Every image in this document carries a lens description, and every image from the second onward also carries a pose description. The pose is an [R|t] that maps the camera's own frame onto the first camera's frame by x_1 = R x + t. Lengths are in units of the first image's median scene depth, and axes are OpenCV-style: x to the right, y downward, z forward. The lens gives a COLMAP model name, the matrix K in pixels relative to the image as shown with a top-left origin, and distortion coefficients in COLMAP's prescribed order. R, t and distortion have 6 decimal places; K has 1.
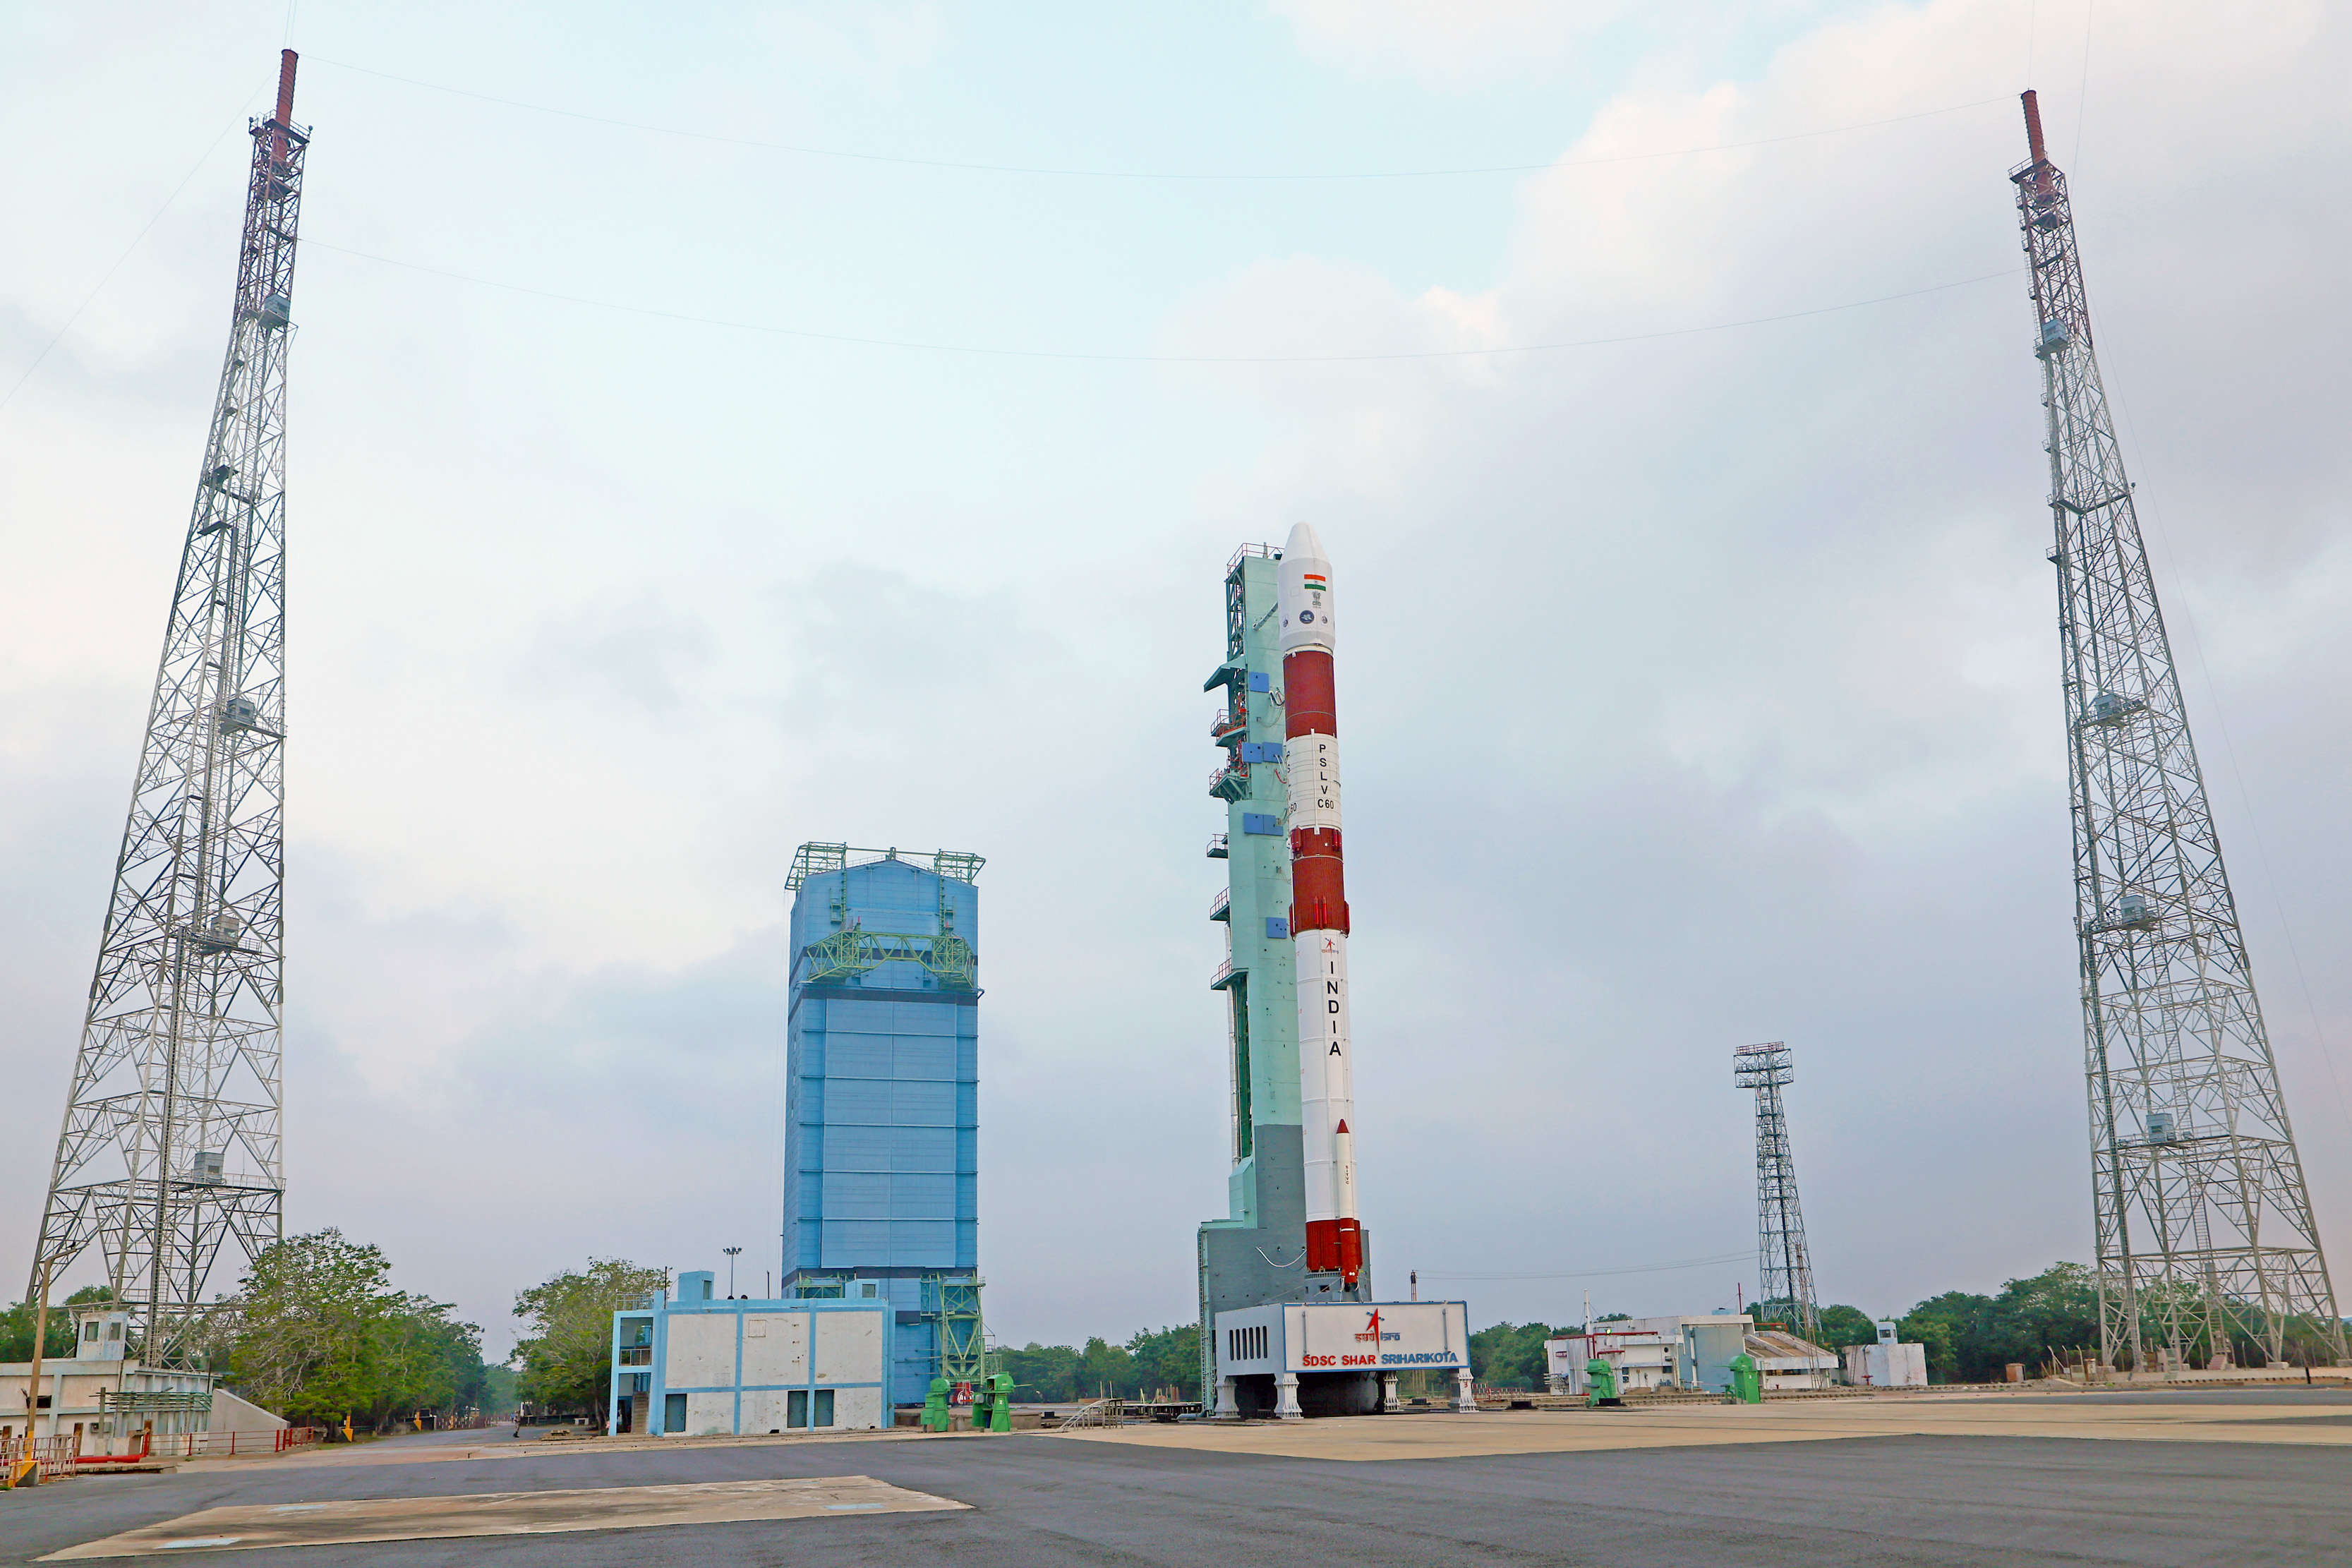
lens RADIAL K [[1824.0, 0, 1176.0], [0, 1824.0, 784.0], [0, 0, 1]] dist [0.004856, 0.004092]
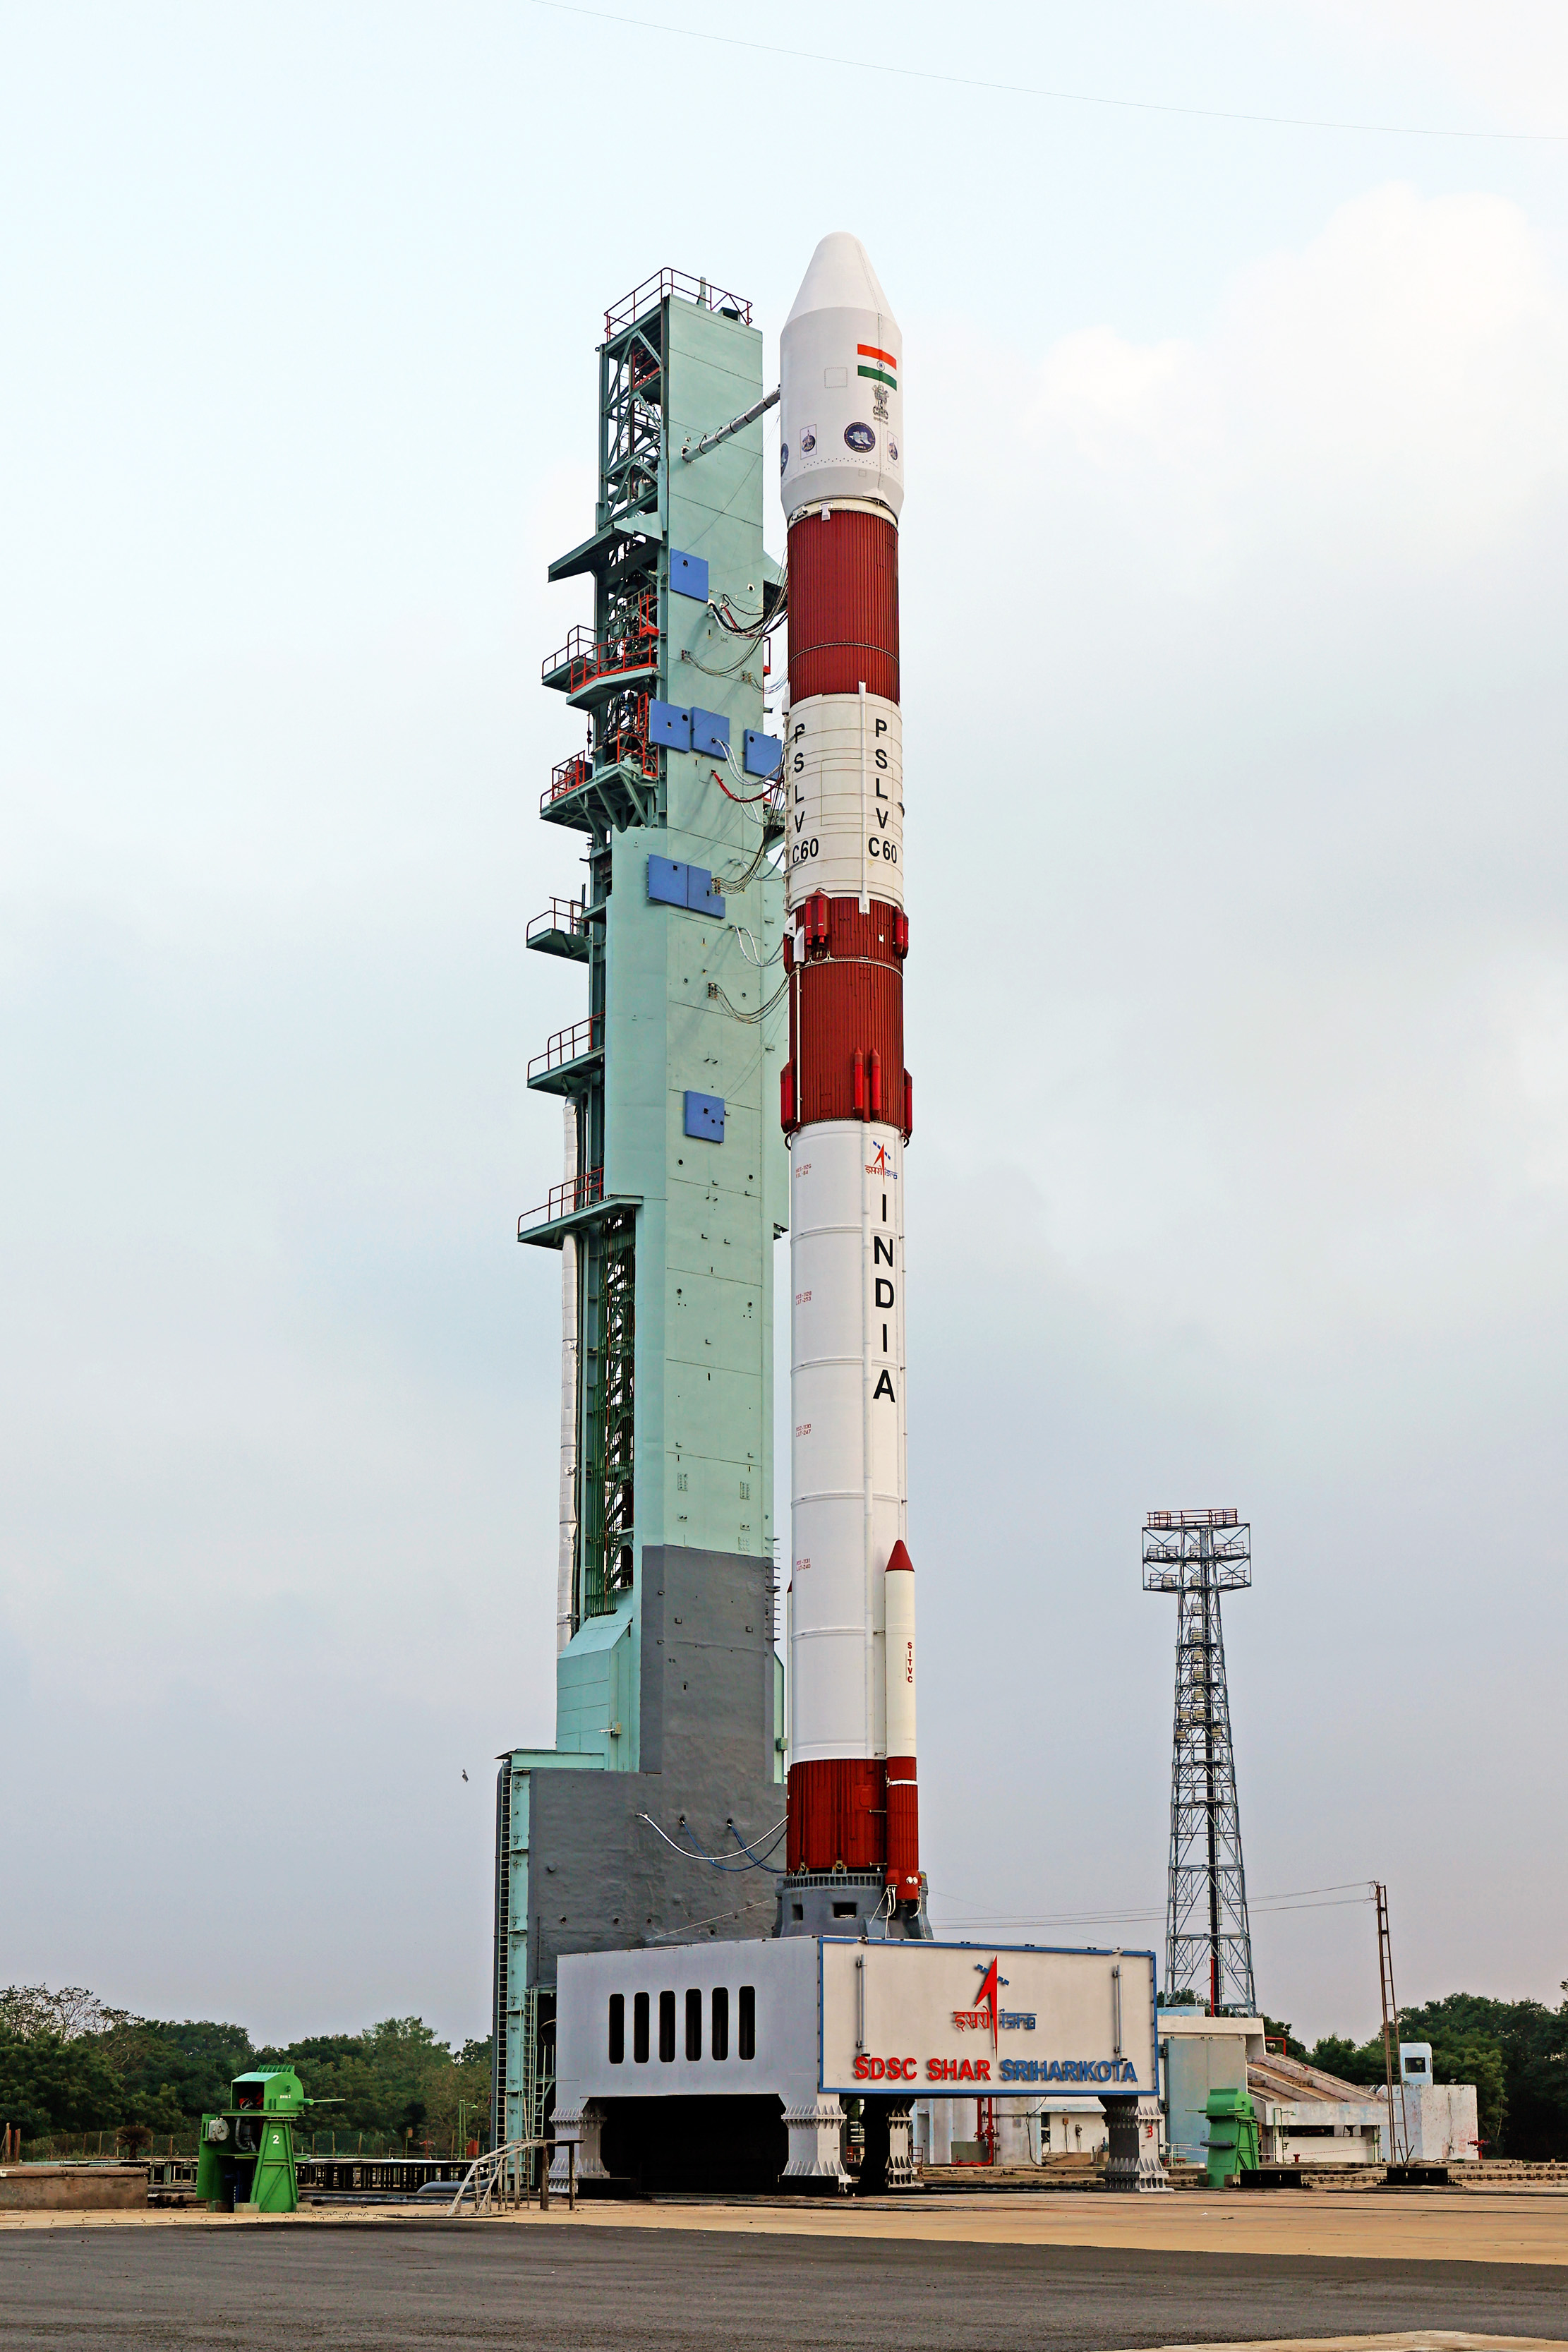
lens RADIAL K [[3430.4, 0, 784.0], [0, 3430.4, 1176.0], [0, 0, 1]] dist [0.019978, -0.045678]
pose [[0.939825, 0.116530, 0.321170, -0.195493], [-0.129630, 0.991368, 0.019633, 0.074303], [-0.316110, -0.060085, 0.946818, 0.196231]]
